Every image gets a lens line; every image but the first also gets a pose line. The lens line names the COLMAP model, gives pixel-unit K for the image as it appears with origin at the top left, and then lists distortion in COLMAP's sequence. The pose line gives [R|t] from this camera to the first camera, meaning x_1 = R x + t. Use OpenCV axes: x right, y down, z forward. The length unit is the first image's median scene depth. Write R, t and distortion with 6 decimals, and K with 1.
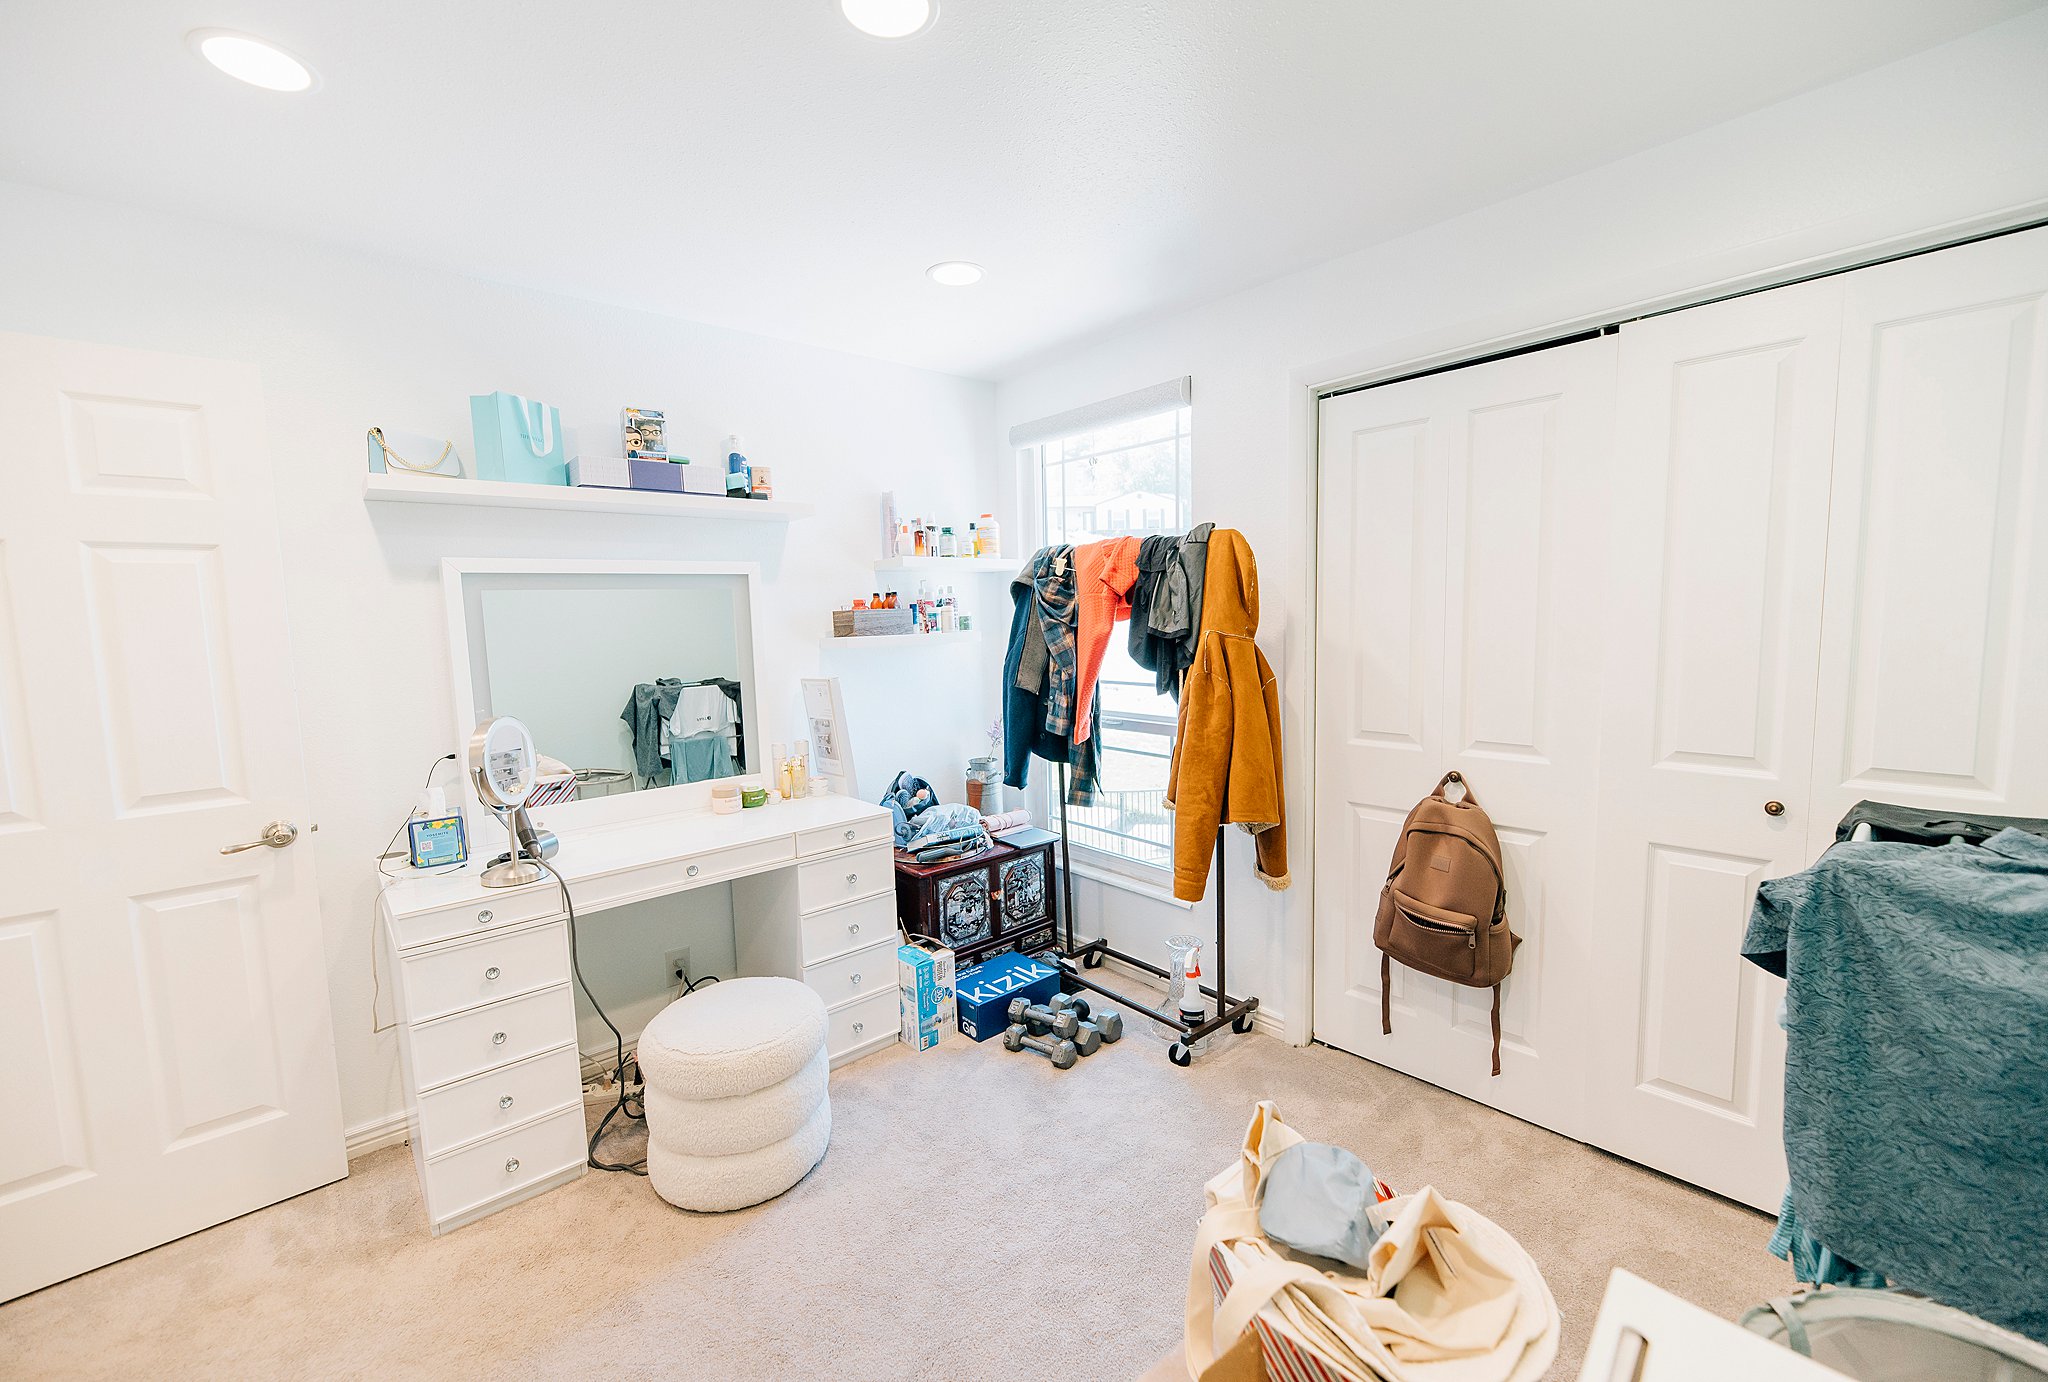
lens RADIAL K [[830.1, 0, 1024.0], [0, 830.1, 691.0], [0, 0, 1]] dist [-0.003008, -0.000016]
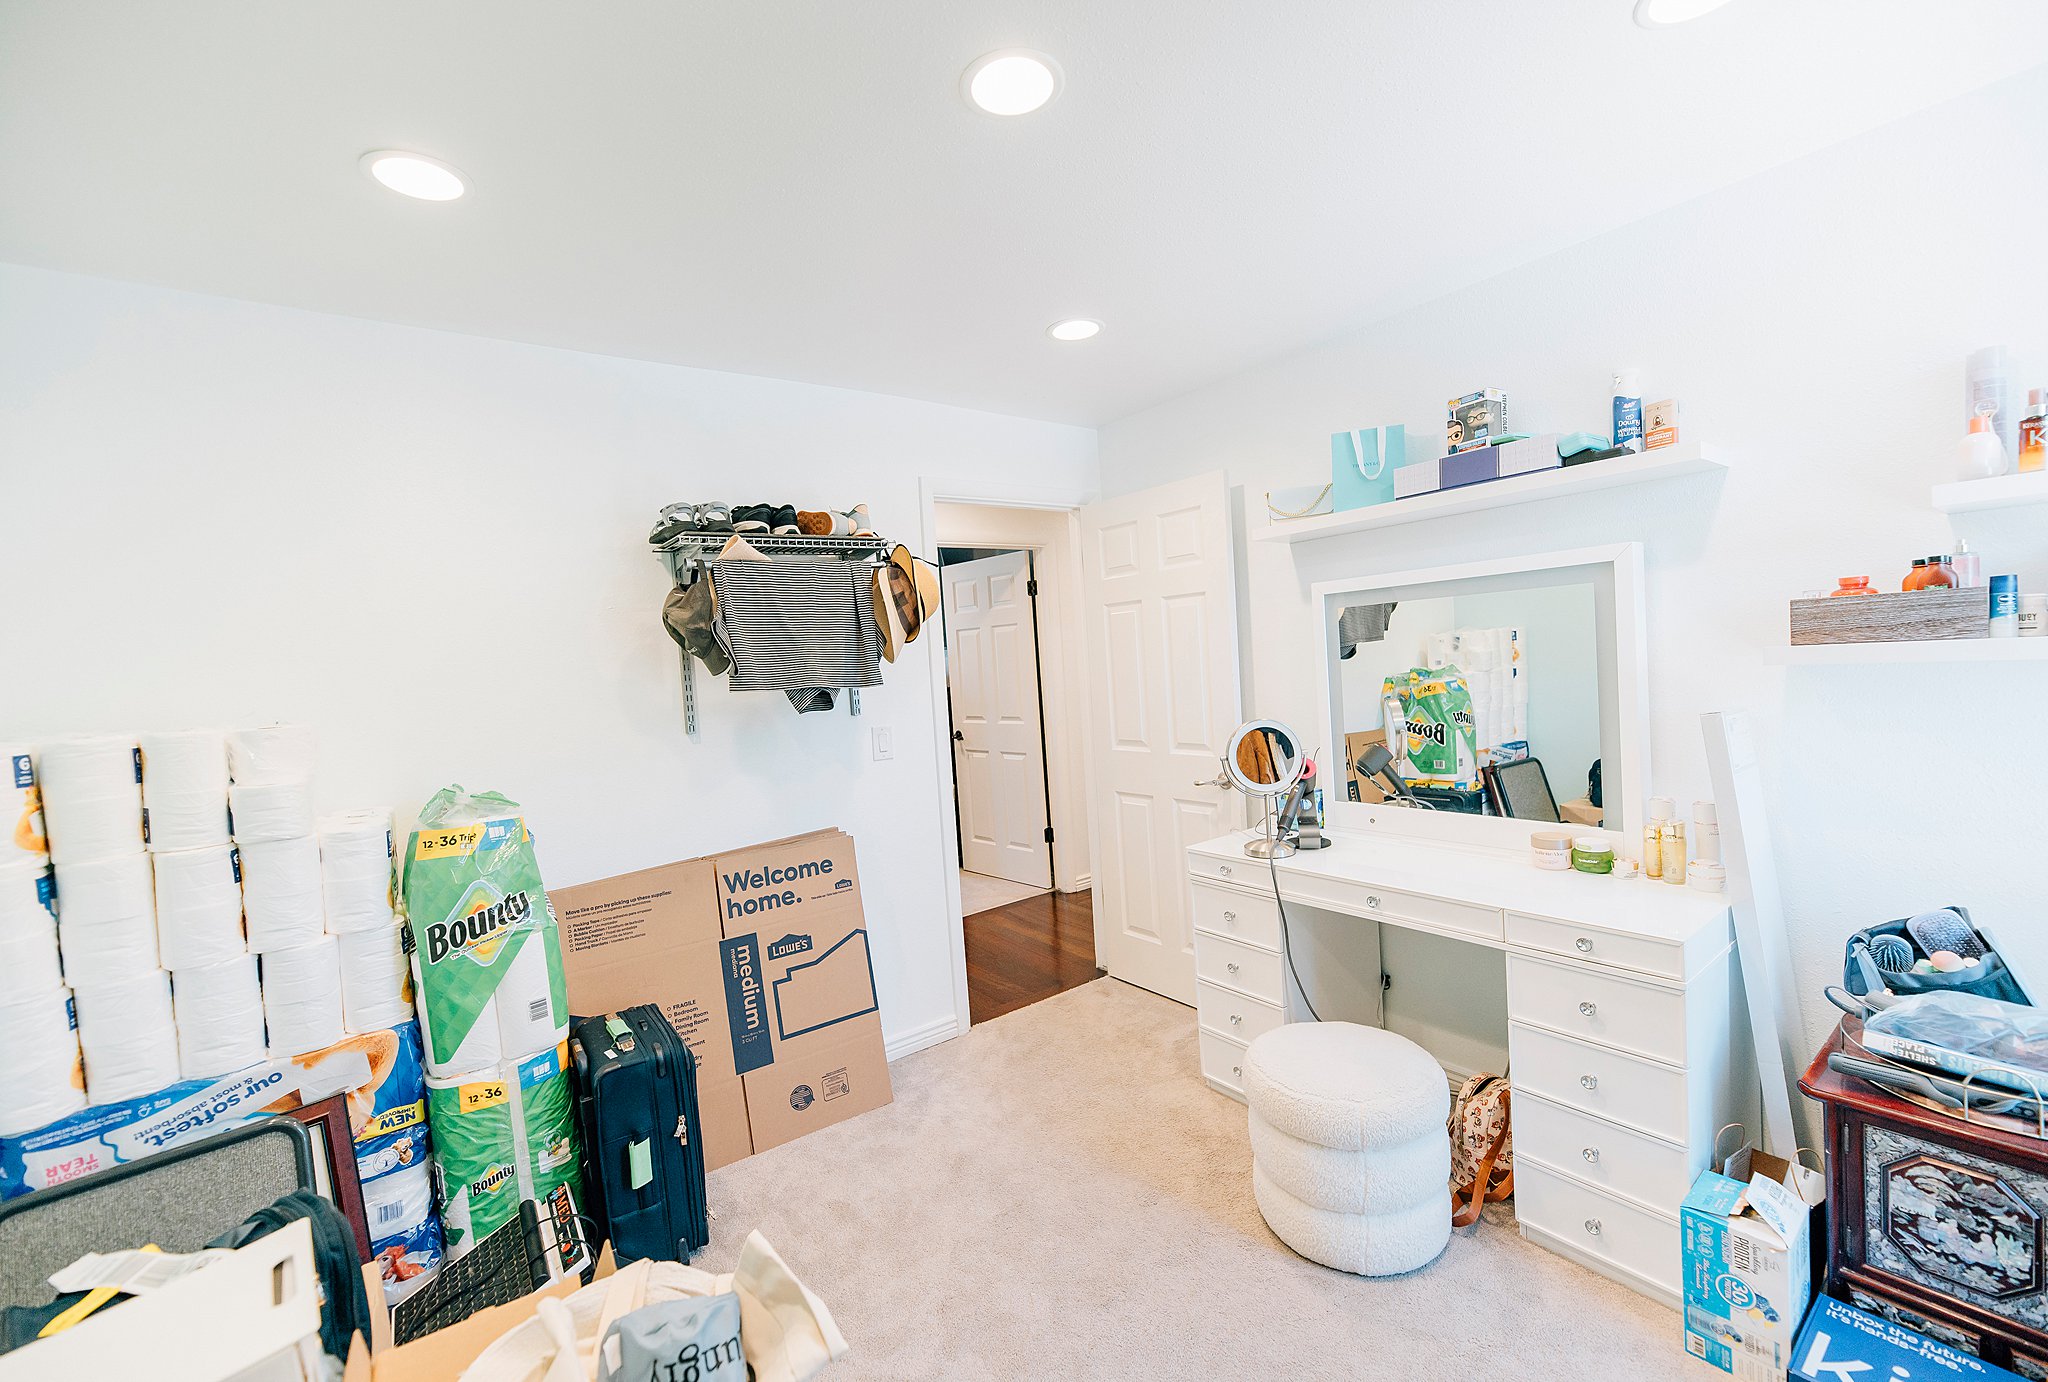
lens RADIAL K [[830.1, 0, 1024.0], [0, 830.1, 691.0], [0, 0, 1]] dist [-0.003008, -0.000016]
pose [[-0.072792, 0.079093, -0.994206, 0.462341], [-0.018083, 0.996582, 0.080605, -0.077997], [0.997183, 0.023845, -0.071113, 0.553086]]
